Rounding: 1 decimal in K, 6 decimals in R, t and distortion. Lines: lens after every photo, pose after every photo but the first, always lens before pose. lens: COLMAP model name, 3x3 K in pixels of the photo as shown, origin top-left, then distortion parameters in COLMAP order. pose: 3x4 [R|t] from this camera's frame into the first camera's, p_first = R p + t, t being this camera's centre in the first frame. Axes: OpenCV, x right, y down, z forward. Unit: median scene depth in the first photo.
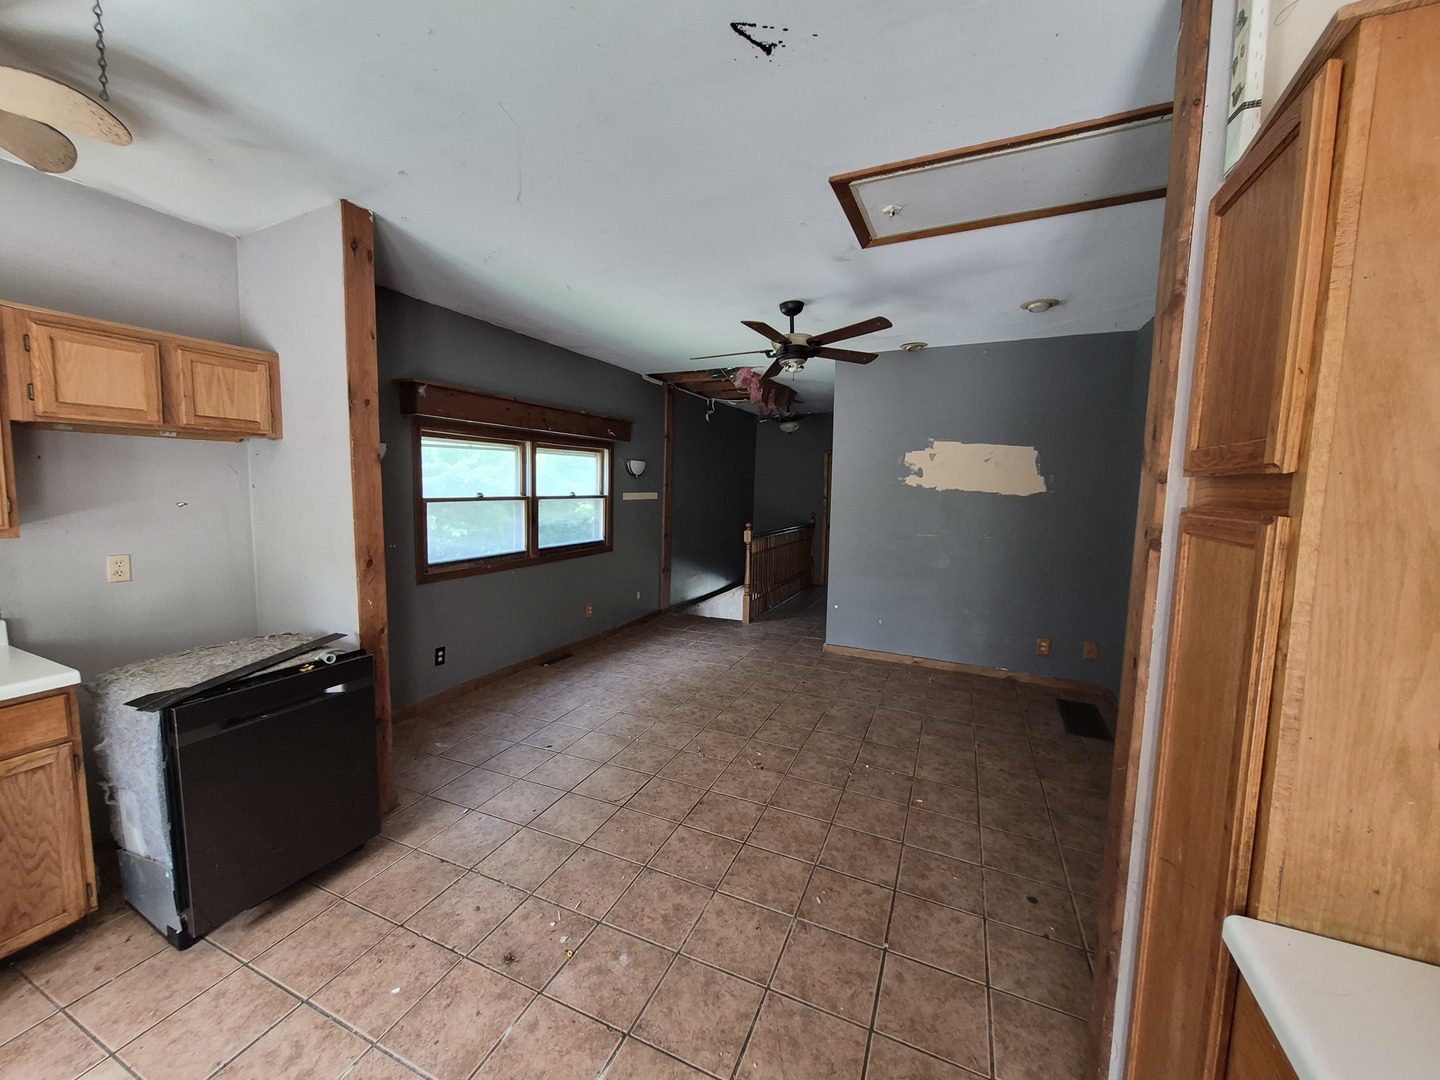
lens RADIAL K [[558.6, 0, 711.3], [0, 558.6, 540.7], [0, 0, 1]] dist [-0.001658, 0.000087]
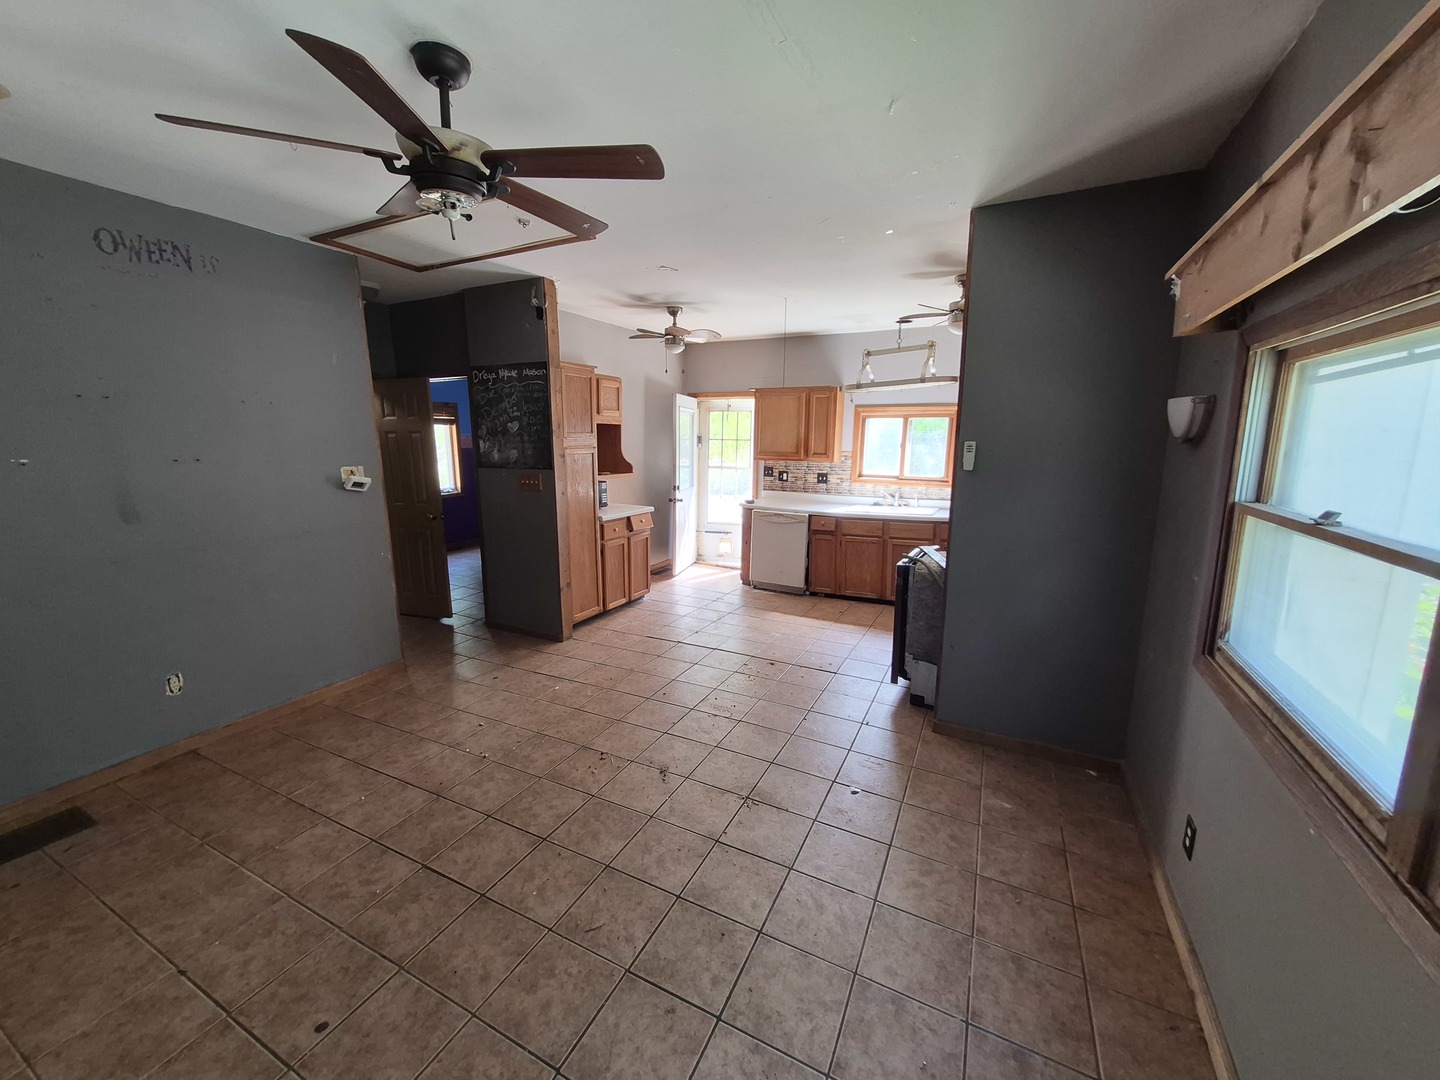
lens RADIAL K [[558.6, 0, 722.0], [0, 558.6, 534.5], [0, 0, 1]] dist [-0.001658, 0.000087]
pose [[-0.999277, -0.026073, 0.027655, -0.163606], [-0.017377, 0.960520, 0.277669, -0.272174], [-0.033803, 0.276988, -0.960279, 2.326024]]
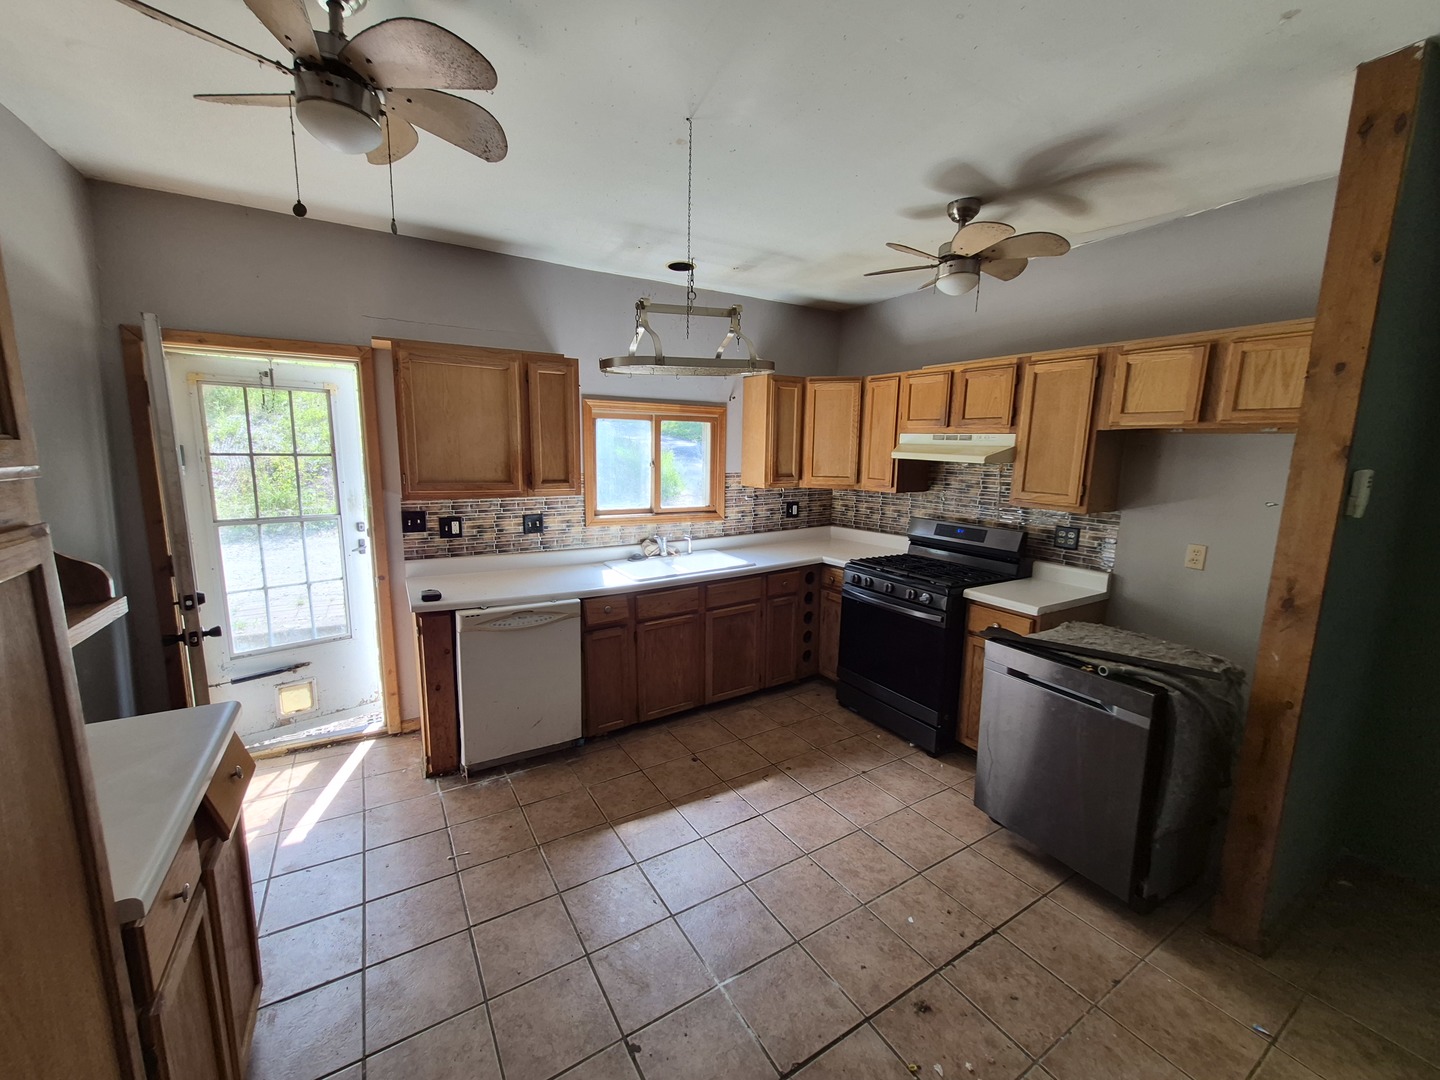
lens RADIAL K [[558.6, 0, 698.4], [0, 558.6, 539.5], [0, 0, 1]] dist [-0.001658, 0.000087]
pose [[-0.576320, 0.110841, -0.809672, 0.391762], [-0.107290, 0.971922, 0.209421, -0.110373], [0.810151, 0.207563, -0.548246, 0.819078]]
